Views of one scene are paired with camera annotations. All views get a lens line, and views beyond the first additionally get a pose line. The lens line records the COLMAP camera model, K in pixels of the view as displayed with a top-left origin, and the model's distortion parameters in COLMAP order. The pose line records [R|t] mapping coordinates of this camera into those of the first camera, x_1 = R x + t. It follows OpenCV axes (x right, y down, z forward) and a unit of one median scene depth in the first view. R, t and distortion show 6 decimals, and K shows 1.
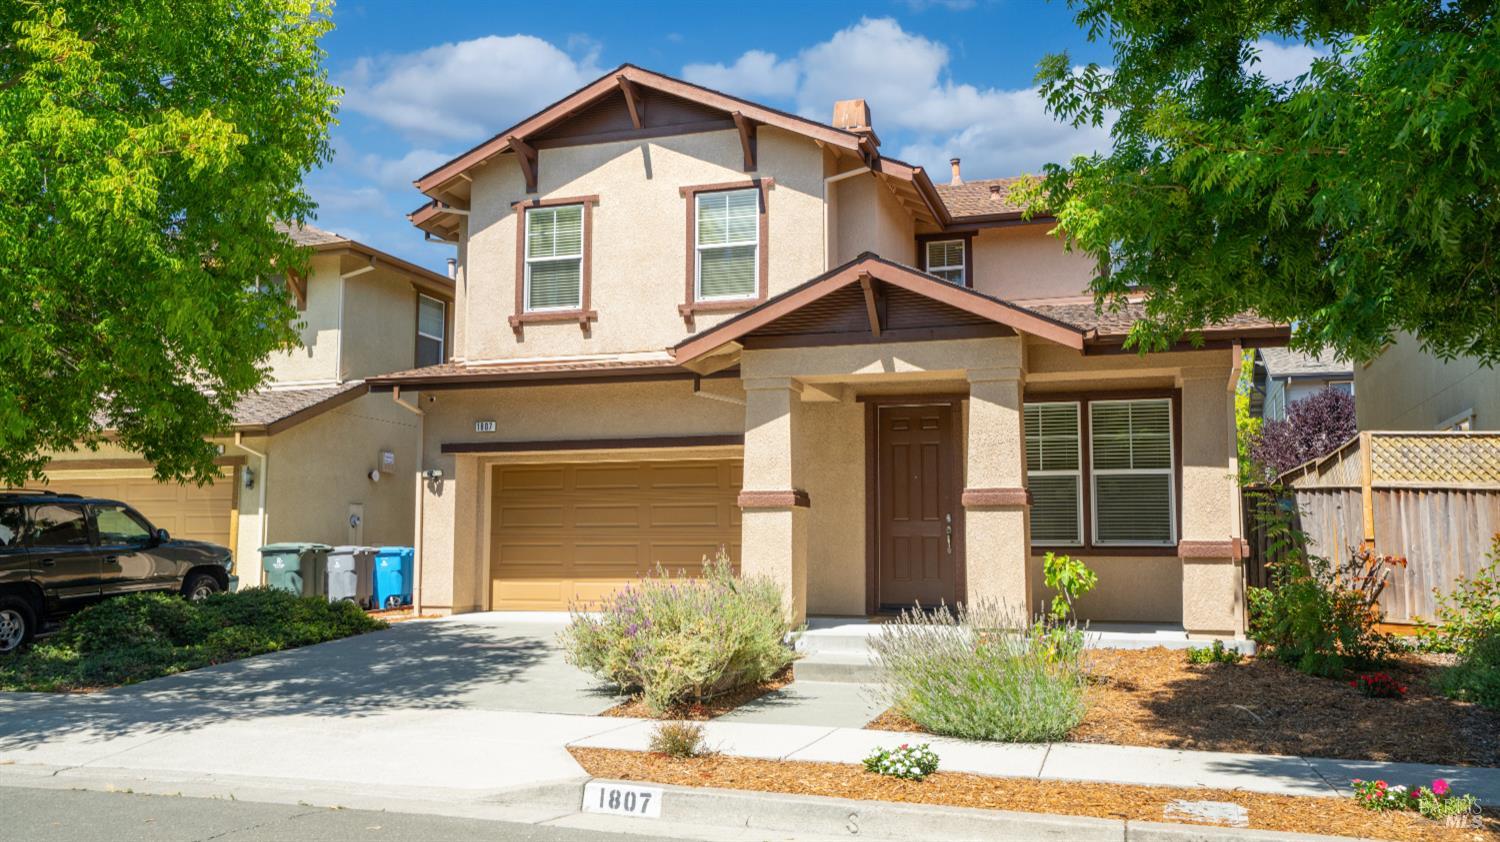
lens RADIAL K [[1263.3, 0, 742.2], [0, 1263.3, 425.1], [0, 0, 1]] dist [0.034099, 0.020581]
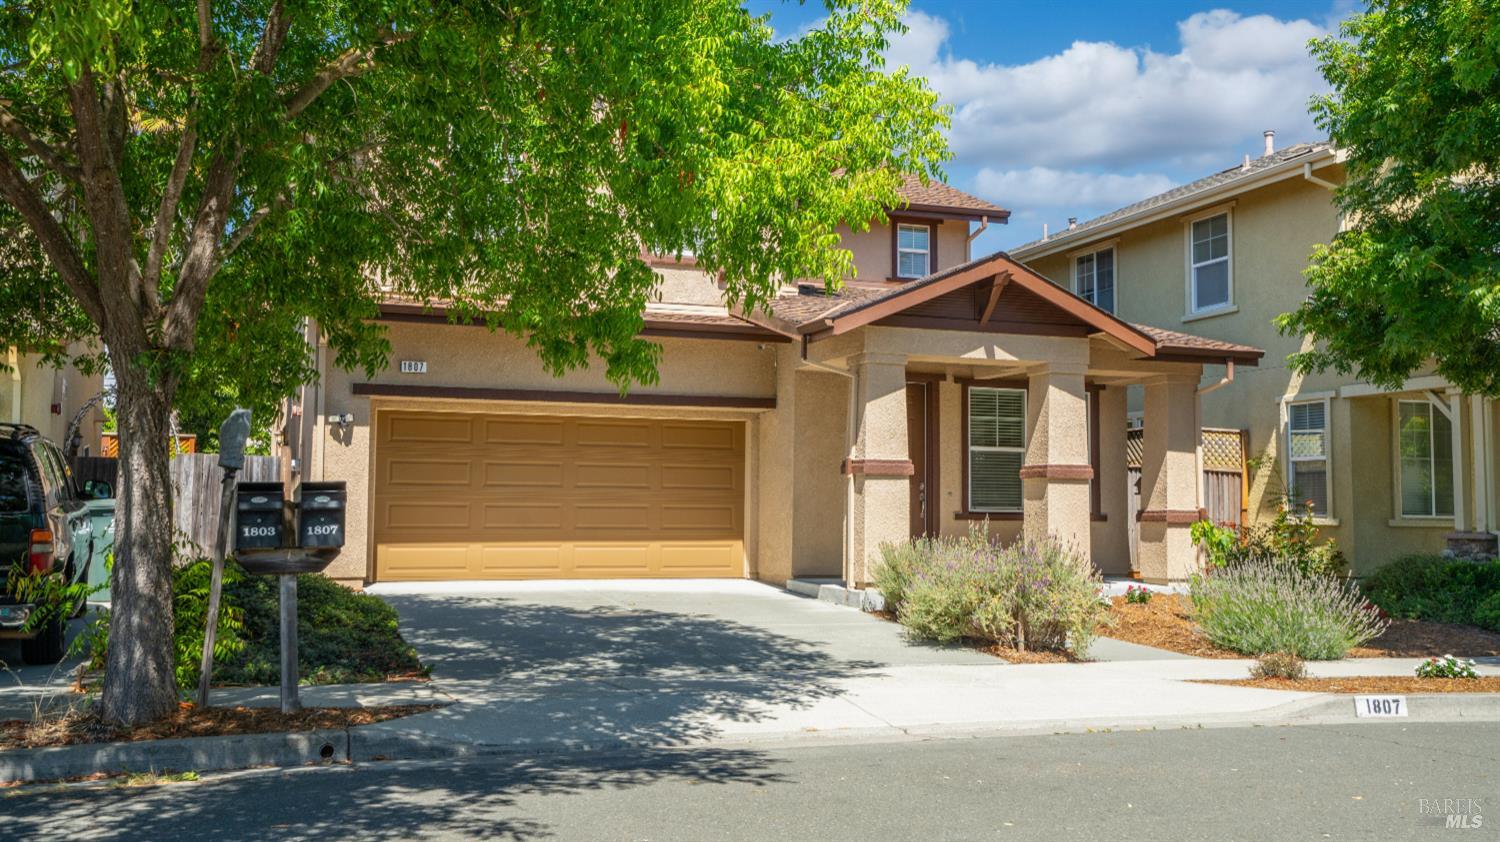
lens RADIAL K [[1463.4, 0, 749.8], [0, 1463.4, 414.2], [0, 0, 1]] dist [0.041536, 0.000000]
pose [[0.777692, 0.048180, 0.626797, -0.805704], [-0.070558, 0.997448, 0.010873, 0.007998], [-0.624674, -0.052681, 0.779107, 0.105862]]
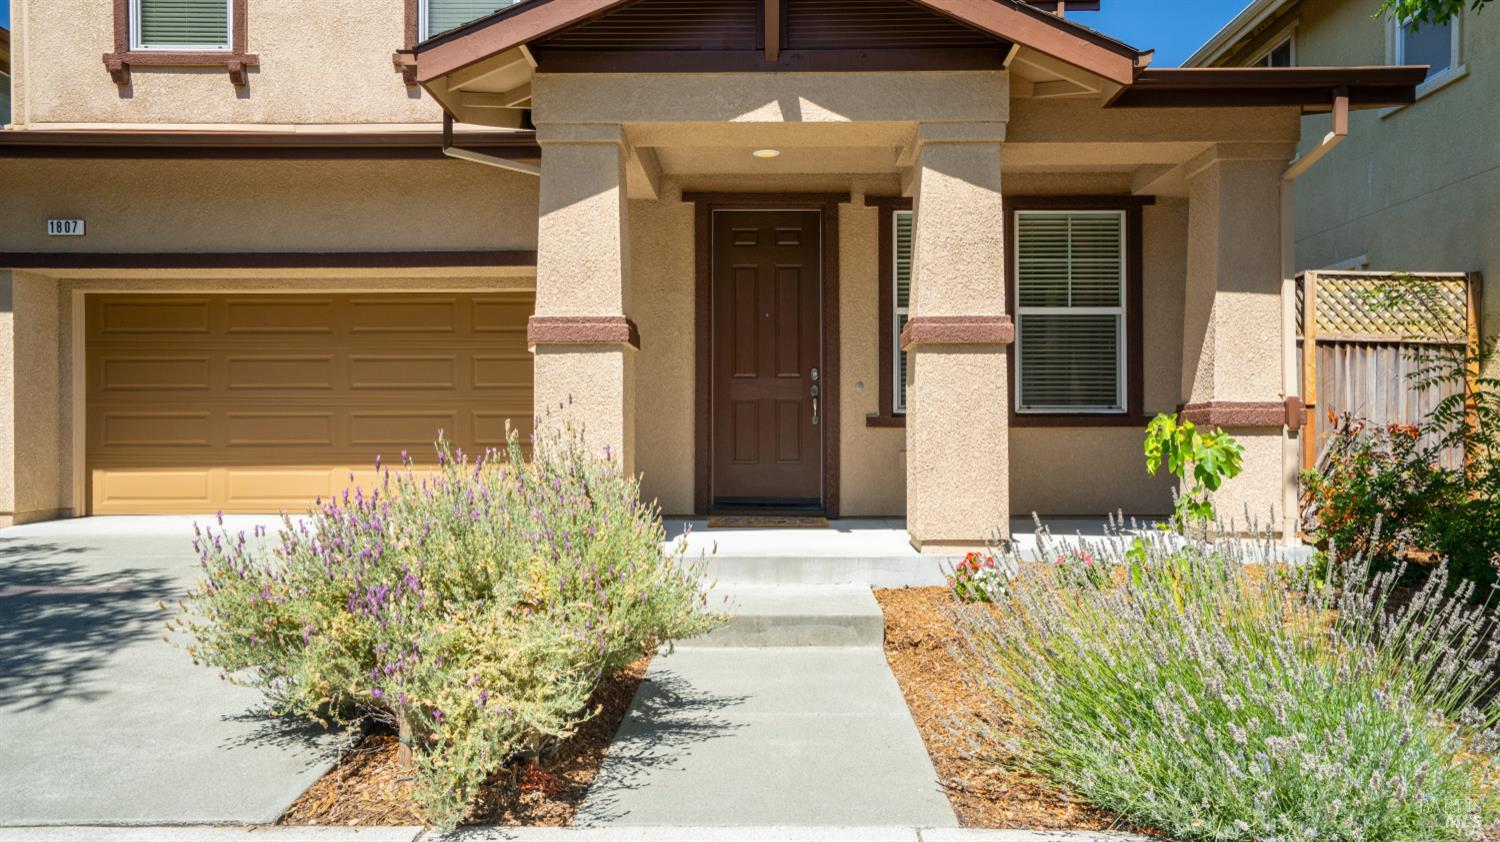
lens RADIAL K [[1090.6, 0, 753.5], [0, 1090.6, 432.9], [0, 0, 1]] dist [0.004190, 0.030185]
pose [[0.953018, -0.003389, 0.302896, -0.054442], [-0.026236, 0.995256, 0.093683, 0.053322], [-0.301777, -0.097228, 0.948408, 0.464083]]
